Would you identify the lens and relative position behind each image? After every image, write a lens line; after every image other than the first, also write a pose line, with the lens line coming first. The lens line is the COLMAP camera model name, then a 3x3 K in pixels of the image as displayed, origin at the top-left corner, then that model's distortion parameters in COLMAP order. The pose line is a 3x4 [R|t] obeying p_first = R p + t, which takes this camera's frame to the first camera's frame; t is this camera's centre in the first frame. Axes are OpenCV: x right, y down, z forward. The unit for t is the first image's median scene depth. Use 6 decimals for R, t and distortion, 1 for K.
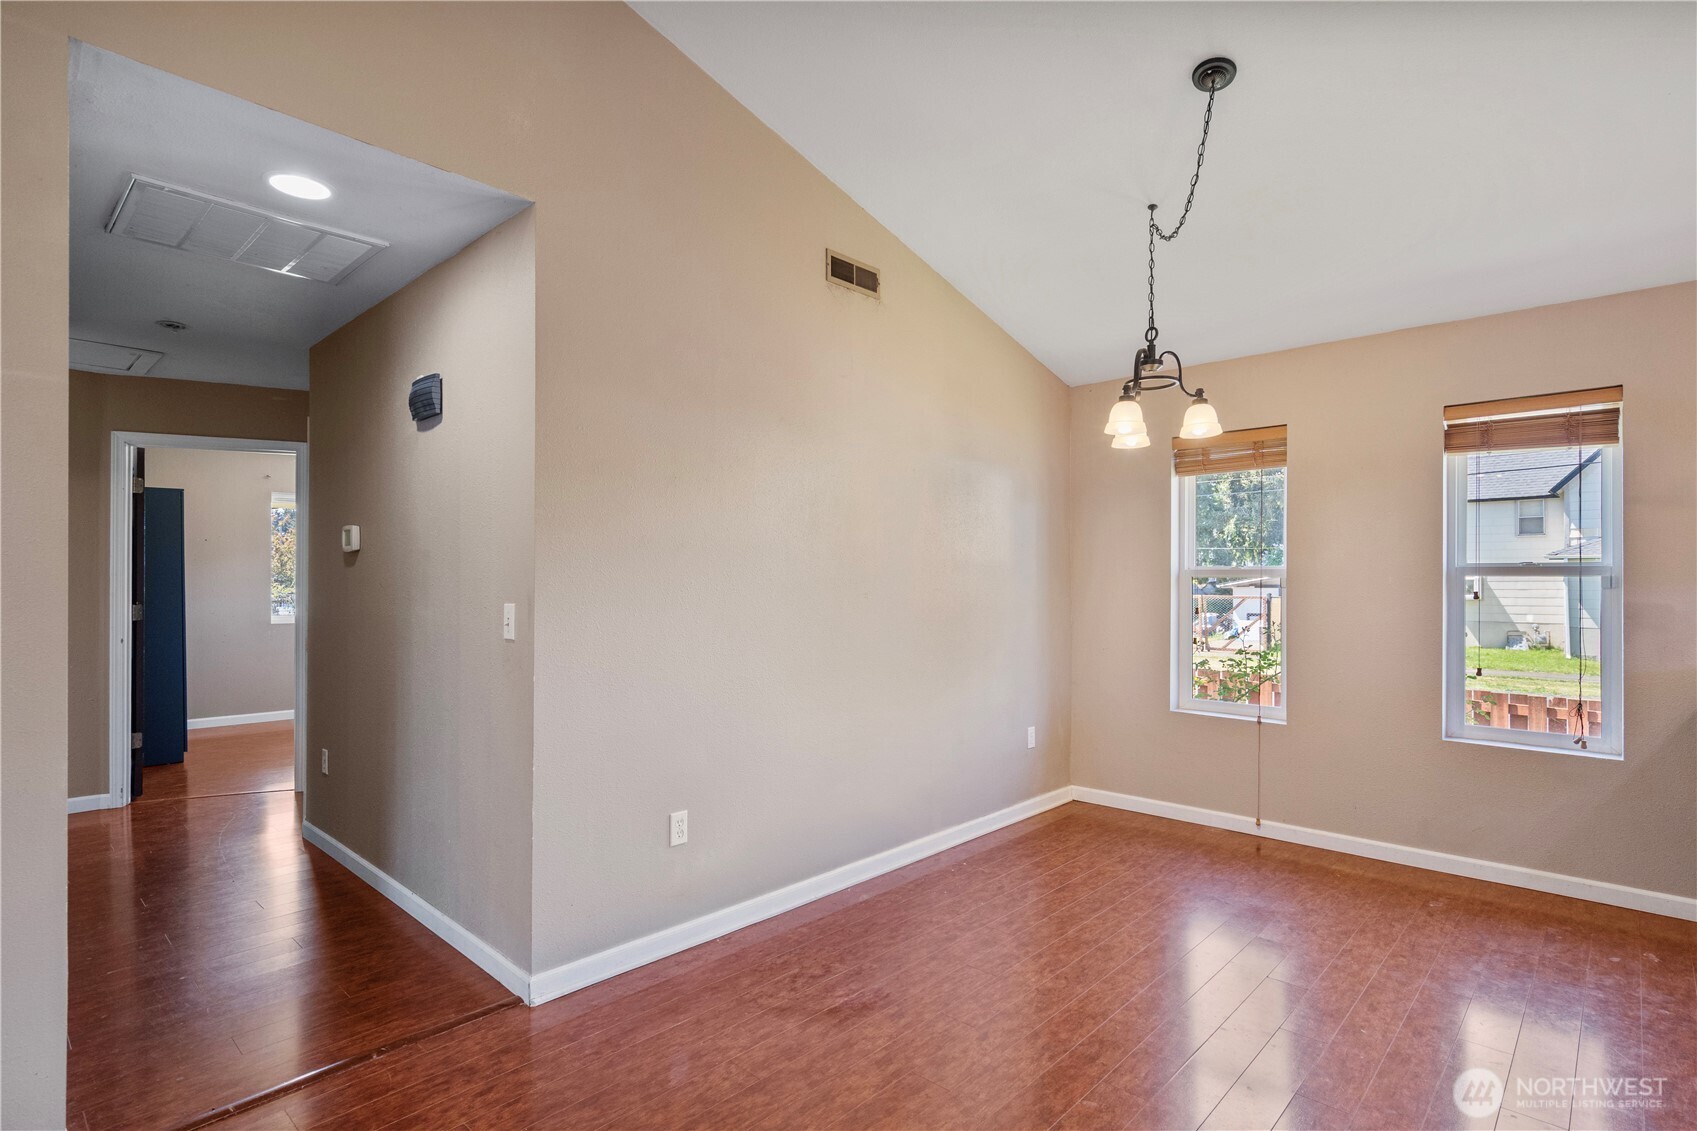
lens RADIAL K [[829.2, 0, 803.6], [0, 829.2, 575.8], [0, 0, 1]] dist [0.003530, 0.001390]
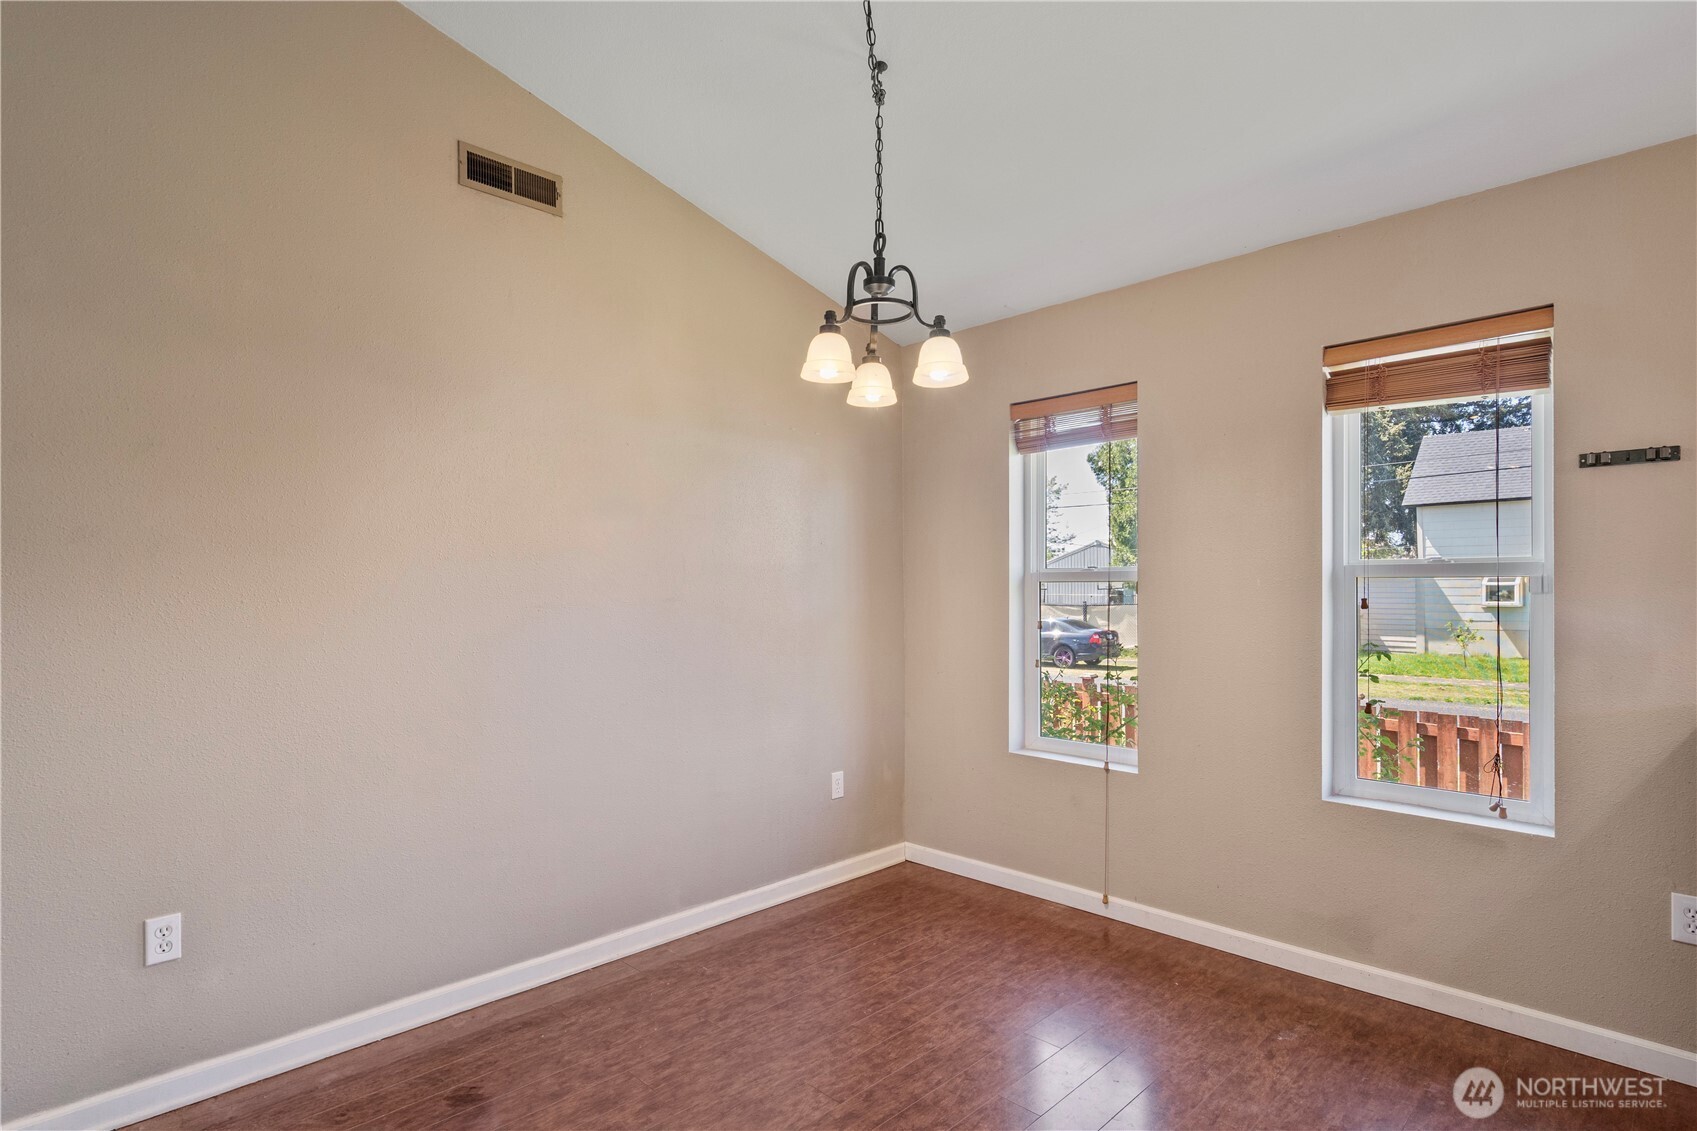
lens RADIAL K [[829.2, 0, 827.9], [0, 829.2, 590.6], [0, 0, 1]] dist [0.003530, 0.001390]
pose [[0.999411, -0.005728, -0.033845, 0.362802], [0.005935, 0.999964, 0.006010, 0.004626], [0.033809, -0.006207, 0.999409, 0.254736]]
